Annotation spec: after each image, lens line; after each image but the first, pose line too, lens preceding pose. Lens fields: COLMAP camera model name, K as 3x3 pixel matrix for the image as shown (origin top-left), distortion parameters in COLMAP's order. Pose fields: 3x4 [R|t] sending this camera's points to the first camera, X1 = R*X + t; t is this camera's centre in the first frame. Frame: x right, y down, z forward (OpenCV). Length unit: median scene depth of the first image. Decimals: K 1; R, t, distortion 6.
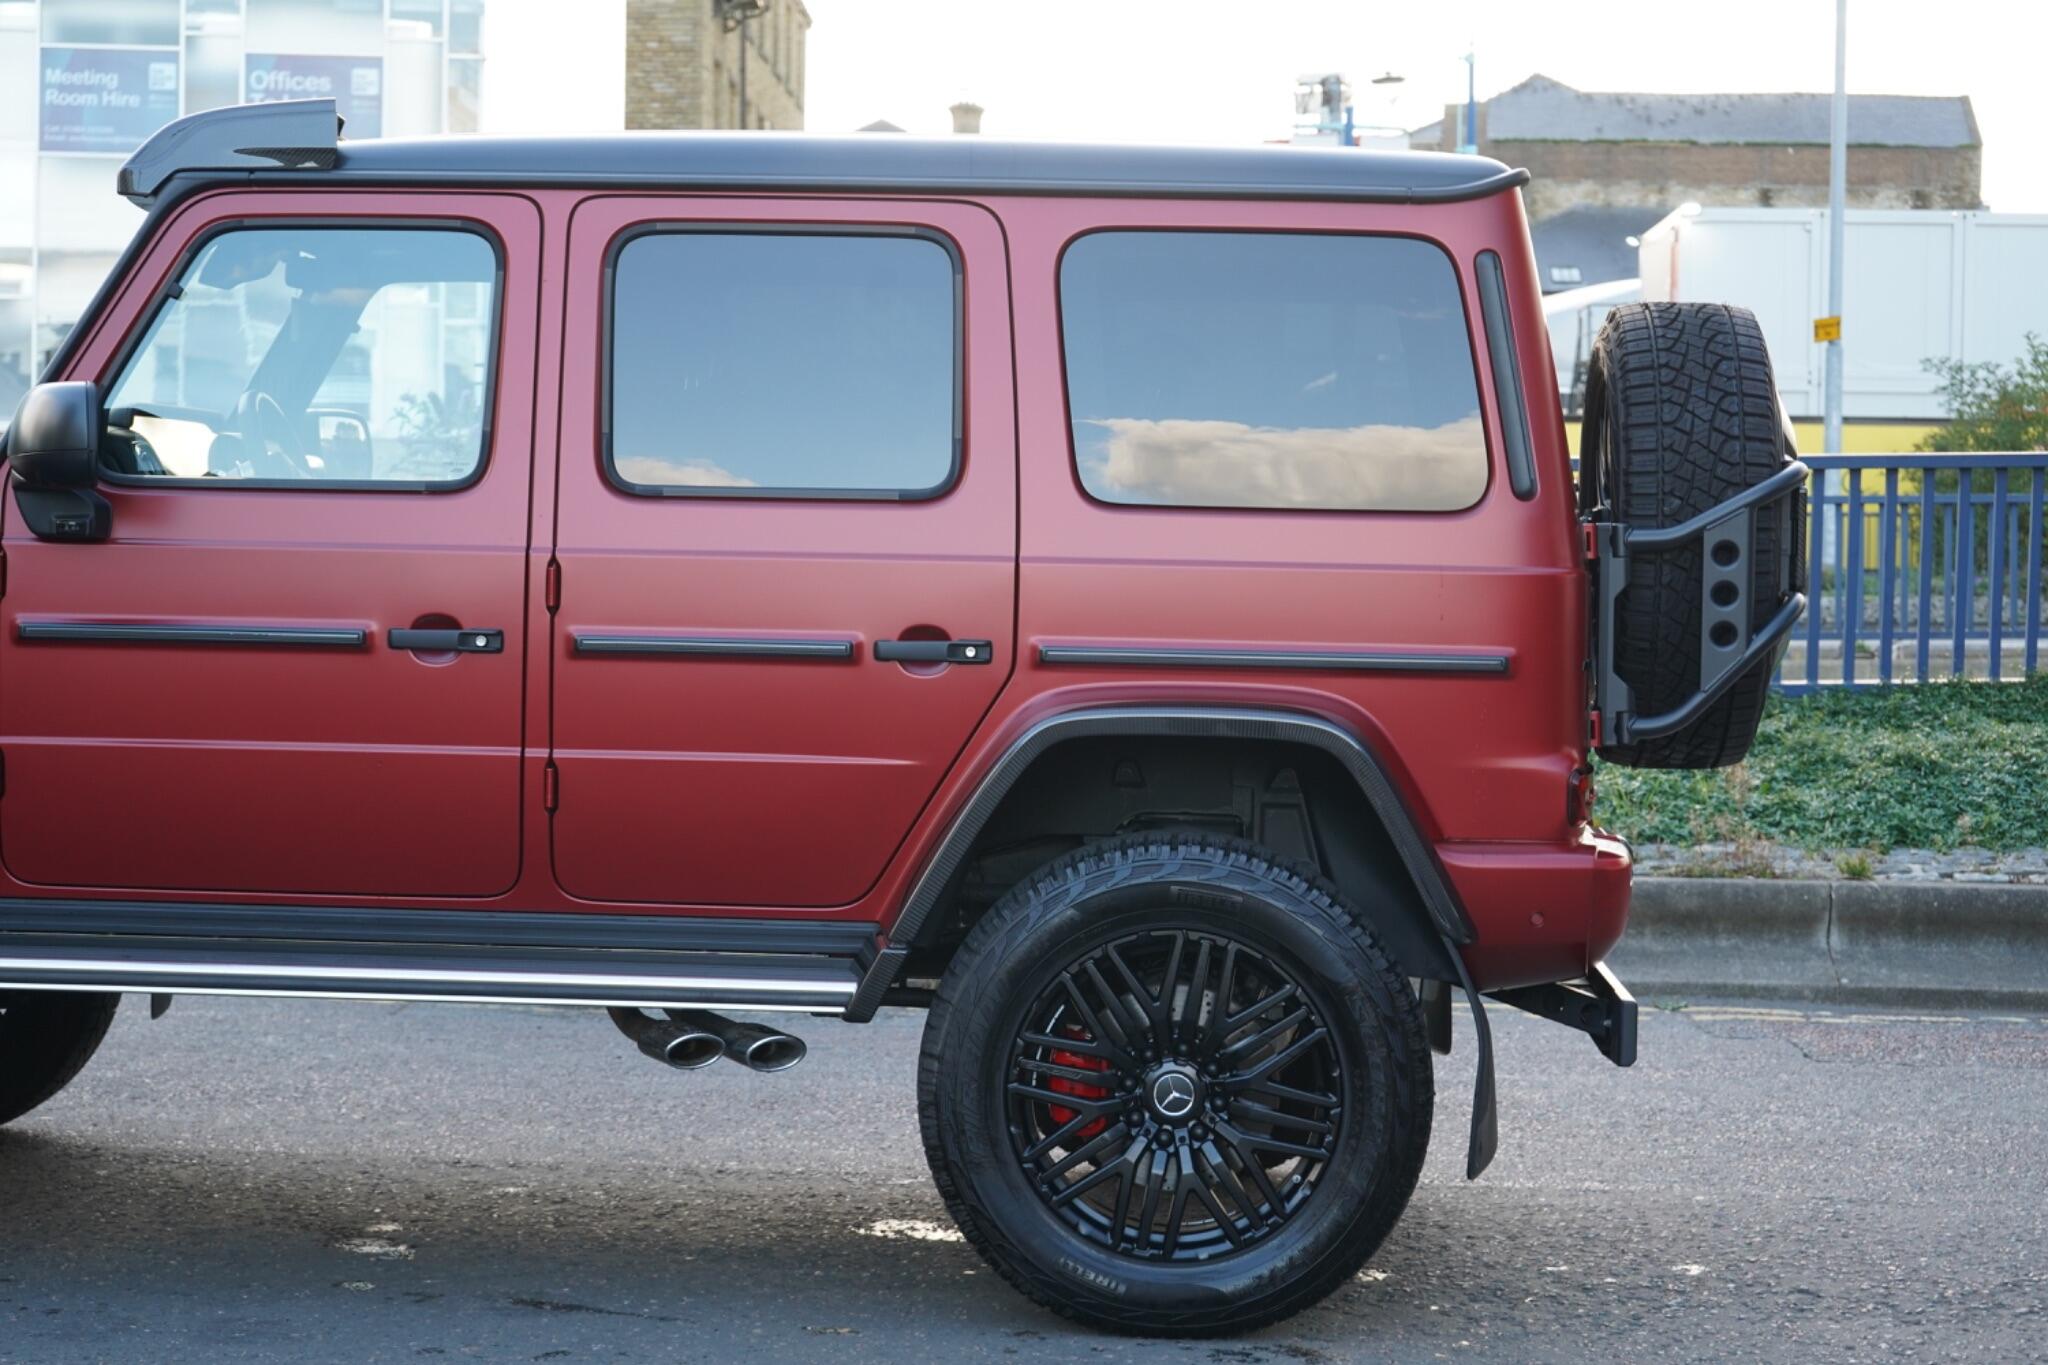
lens RADIAL K [[4206.8, 0, 1024.0], [0, 4206.8, 682.5], [0, 0, 1]] dist [-0.101433, 0.679577]
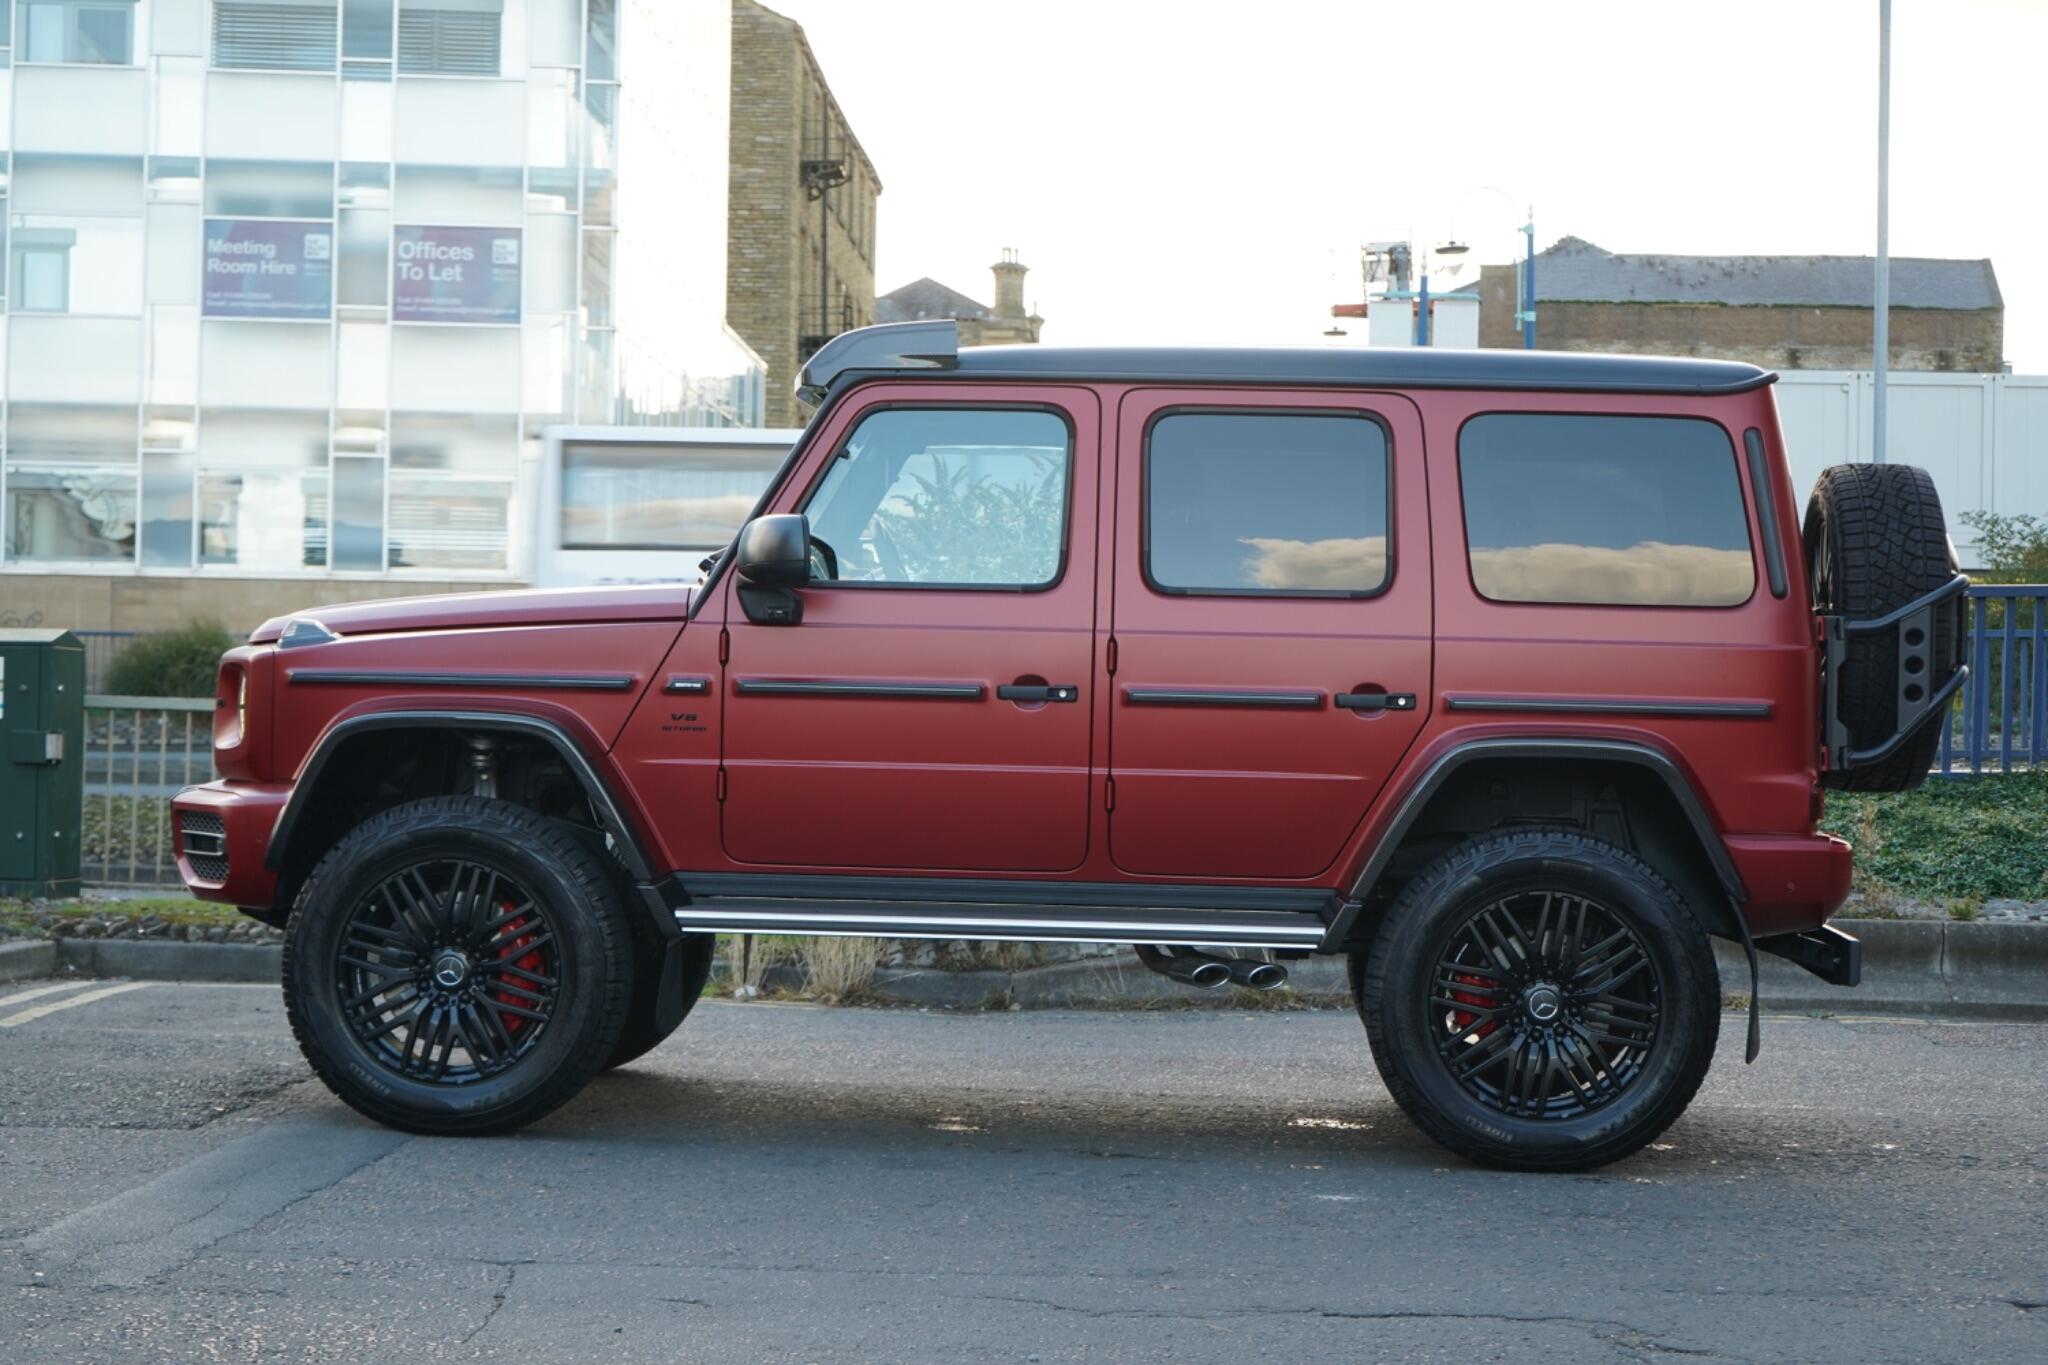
lens RADIAL K [[4206.8, 0, 1024.0], [0, 4206.8, 682.5], [0, 0, 1]] dist [-0.101433, 0.679577]
pose [[0.999990, 0.002340, -0.003792, -0.079184], [-0.002478, 0.999321, -0.036756, 0.022887], [0.003703, 0.036765, 0.999317, -0.262062]]
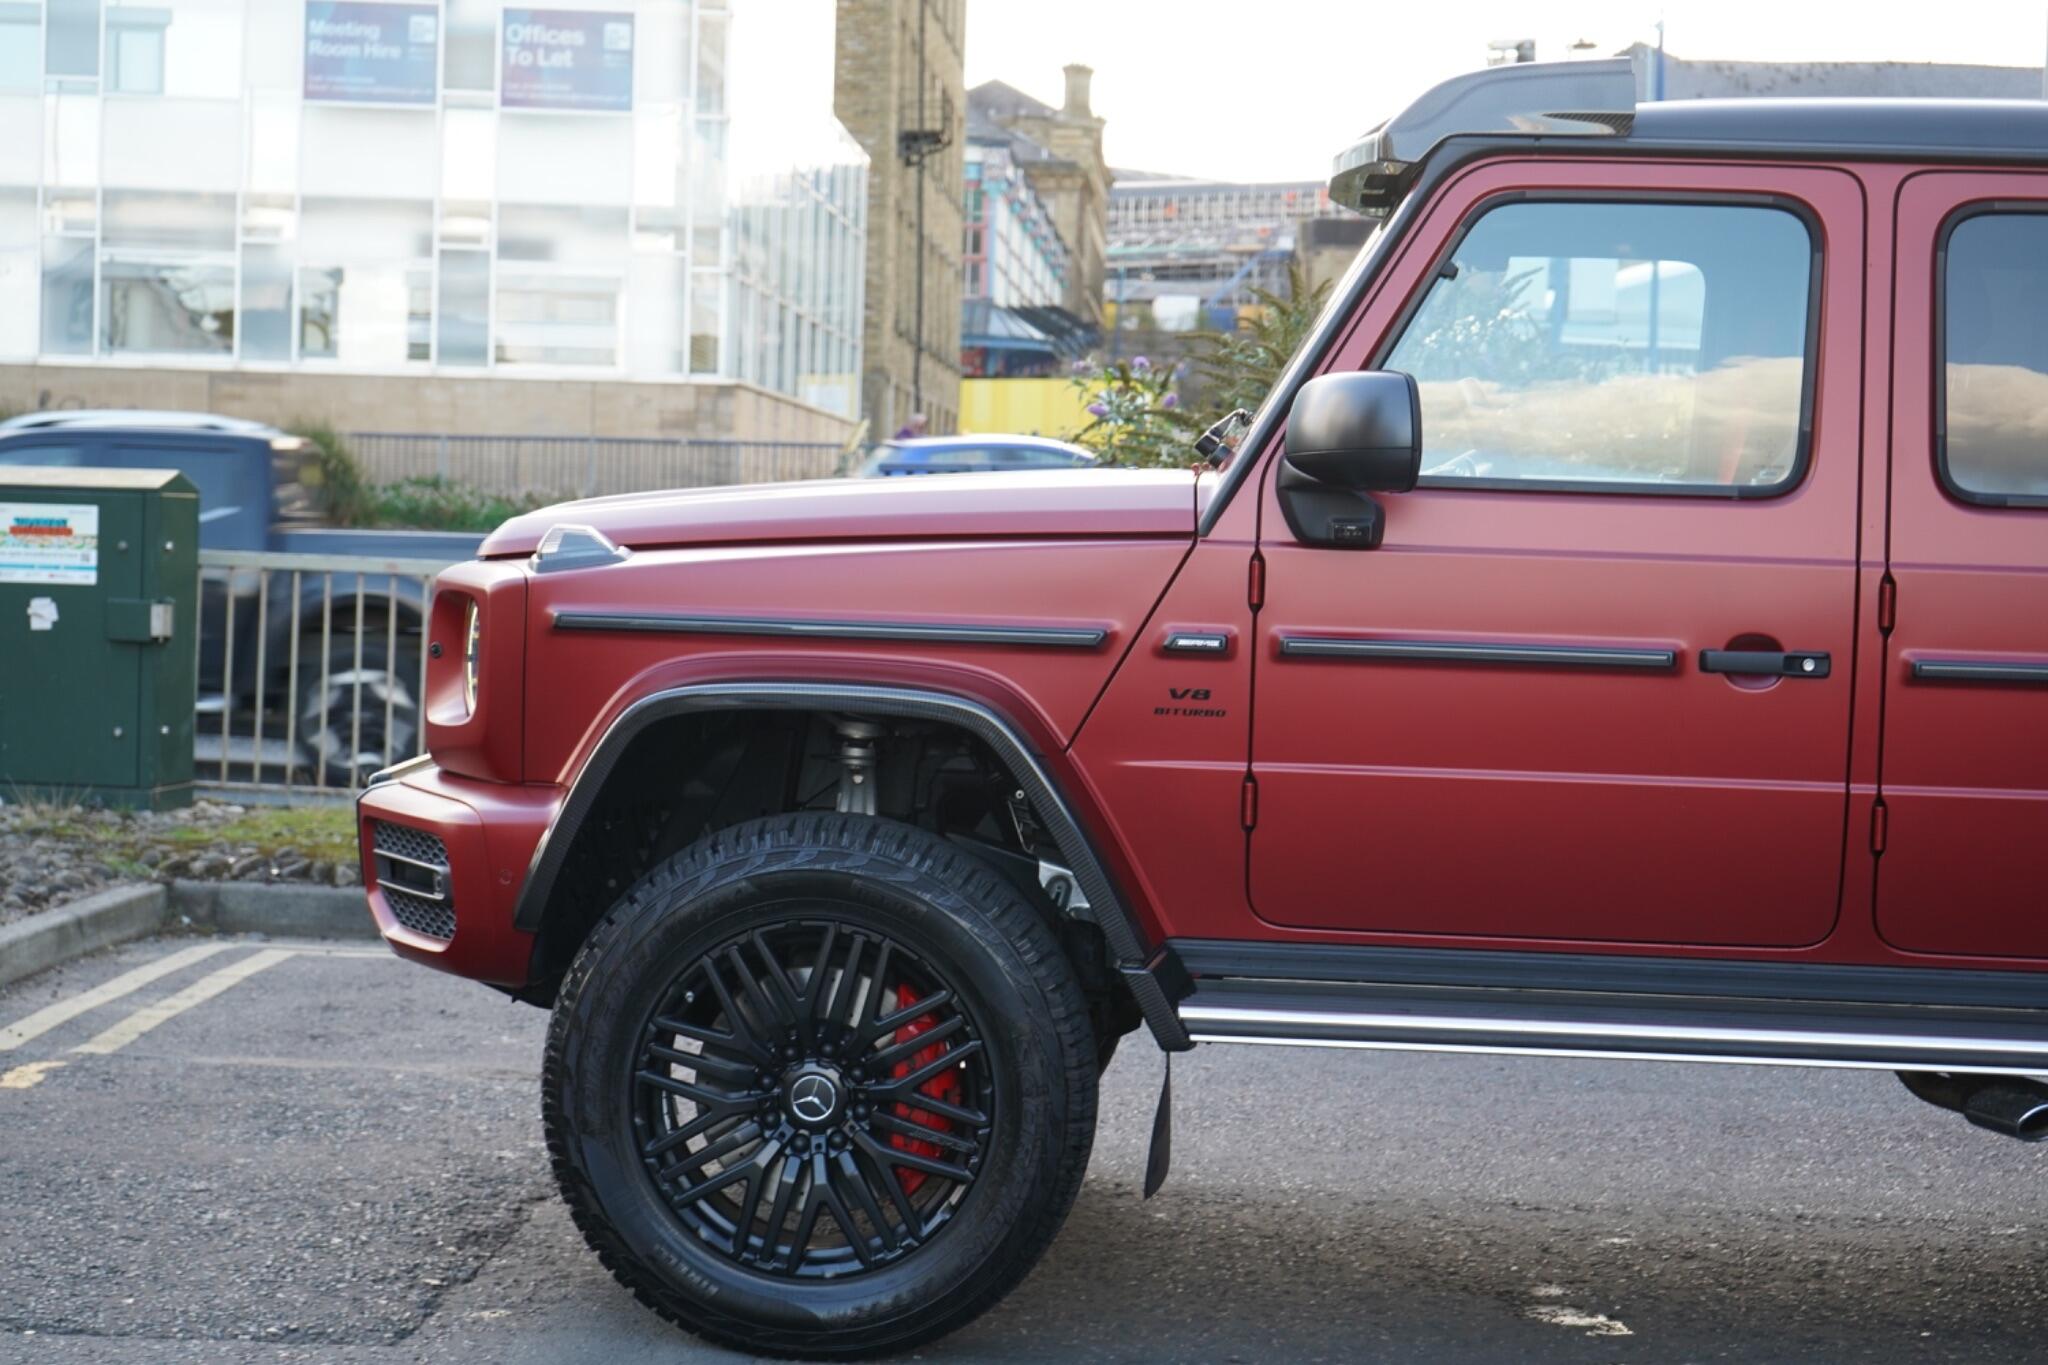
lens RADIAL K [[3975.1, 0, 1024.0], [0, 3975.1, 682.5], [0, 0, 1]] dist [-0.044854, 0.141881]
pose [[0.999829, 0.013107, -0.013031, -0.165052], [-0.012876, 0.999761, 0.017663, -0.010954], [0.013259, -0.017492, 0.999759, 0.085113]]
